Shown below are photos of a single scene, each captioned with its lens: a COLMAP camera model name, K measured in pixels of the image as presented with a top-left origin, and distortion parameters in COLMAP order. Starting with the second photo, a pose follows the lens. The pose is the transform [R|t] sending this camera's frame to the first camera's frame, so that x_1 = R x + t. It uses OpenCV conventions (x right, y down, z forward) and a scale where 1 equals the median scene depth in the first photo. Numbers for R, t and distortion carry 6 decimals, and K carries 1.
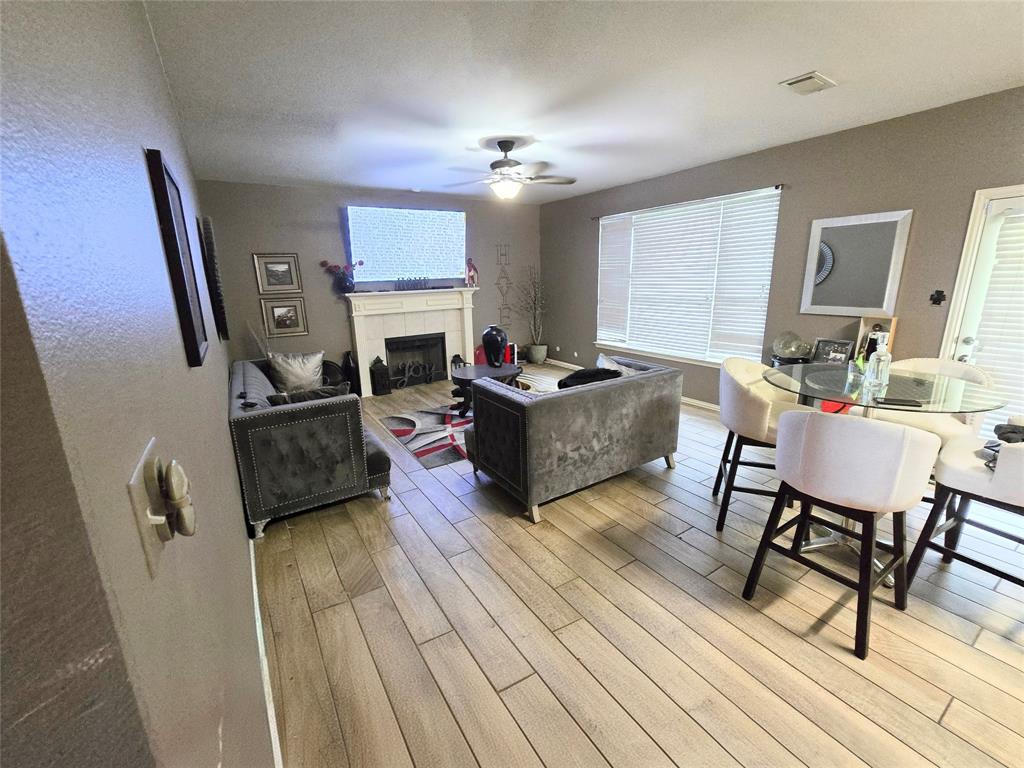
lens RADIAL K [[418.4, 0, 512.0], [0, 418.4, 384.0], [0, 0, 1]] dist [-0.001084, 0.000155]
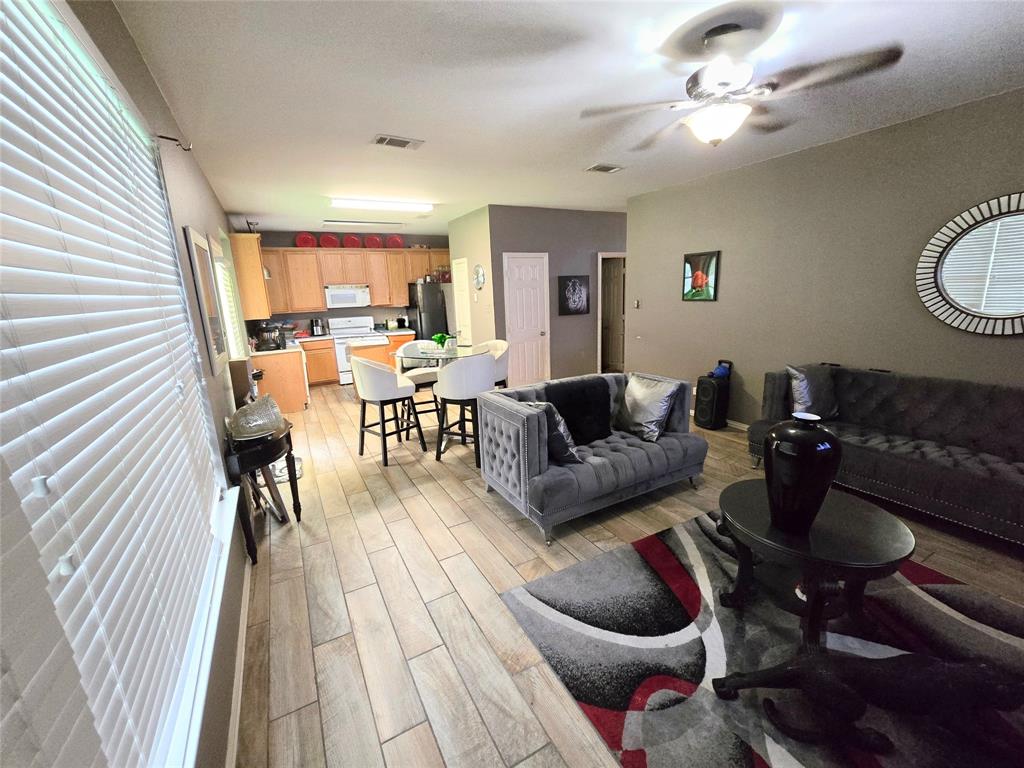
lens RADIAL K [[418.4, 0, 512.0], [0, 418.4, 384.0], [0, 0, 1]] dist [-0.001084, 0.000155]
pose [[-0.994684, 0.044900, 0.092667, 0.177190], [0.082418, 0.886638, 0.455062, -0.357062], [-0.061730, 0.460280, -0.885625, 1.352596]]
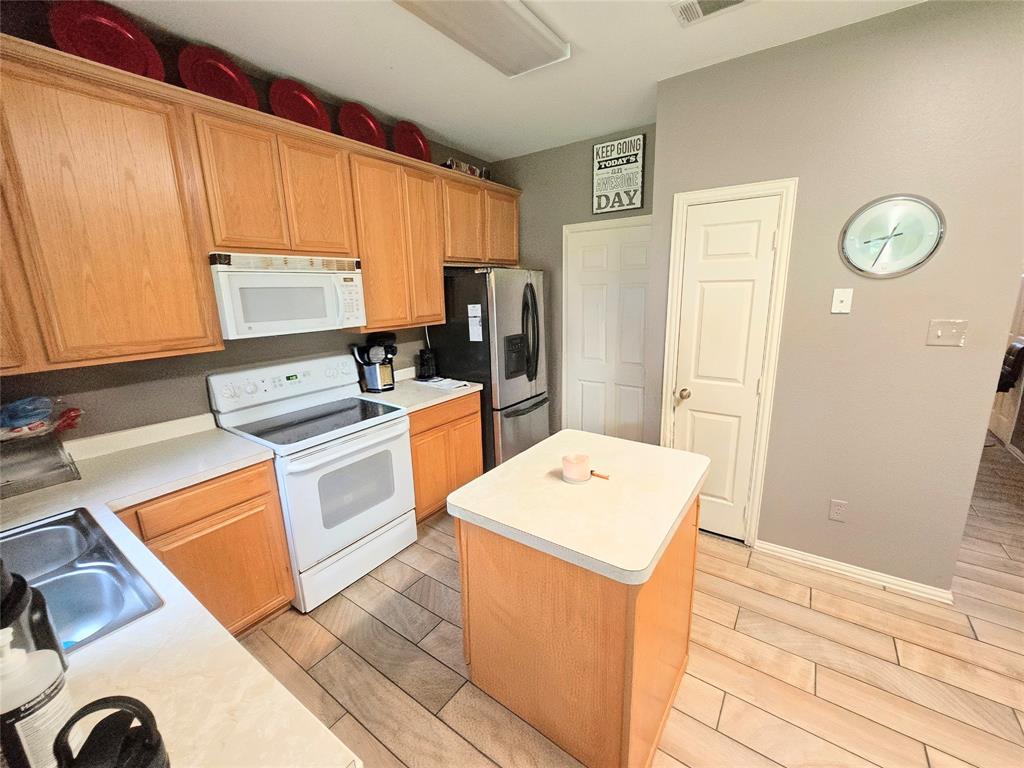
lens RADIAL K [[418.4, 0, 512.0], [0, 418.4, 384.0], [0, 0, 1]] dist [-0.001084, 0.000155]
pose [[-0.930080, 0.127726, -0.344437, 0.927284], [-0.043990, 0.892139, 0.449615, -0.095070], [0.364713, 0.433329, -0.824142, 0.268929]]
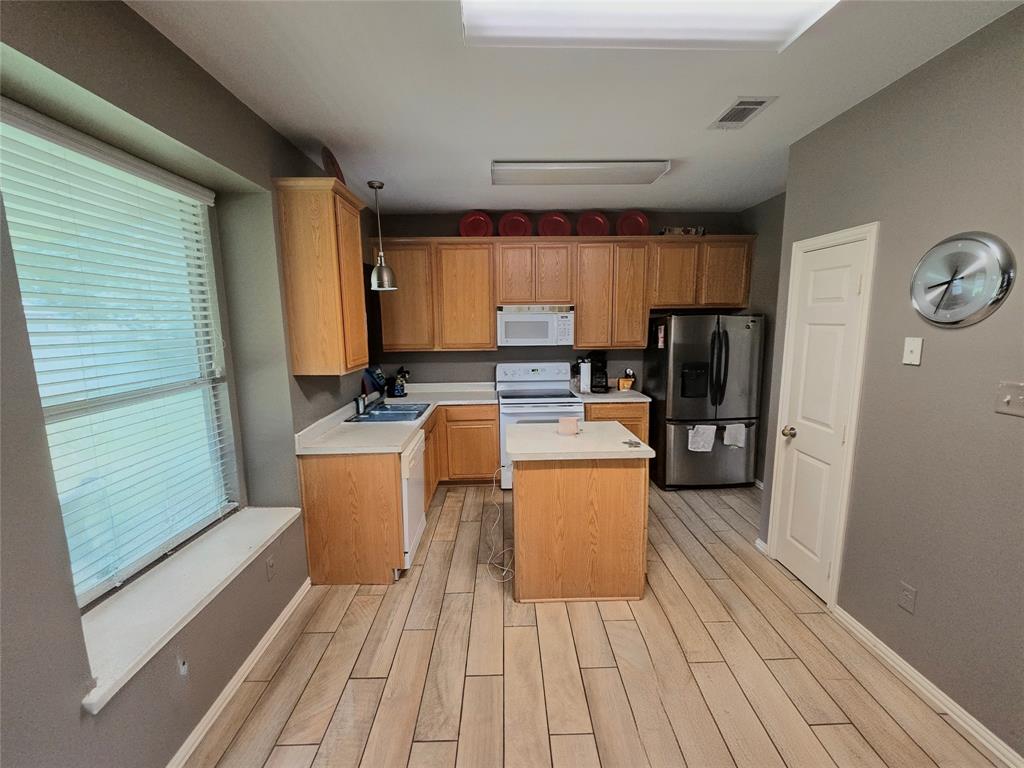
lens RADIAL K [[418.4, 0, 512.0], [0, 418.4, 384.0], [0, 0, 1]] dist [-0.001084, 0.000155]
pose [[-0.849603, -0.047522, 0.525278, 0.535322], [0.160433, 0.925453, 0.343216, -0.160409], [-0.502430, 0.375869, -0.778644, 0.514143]]
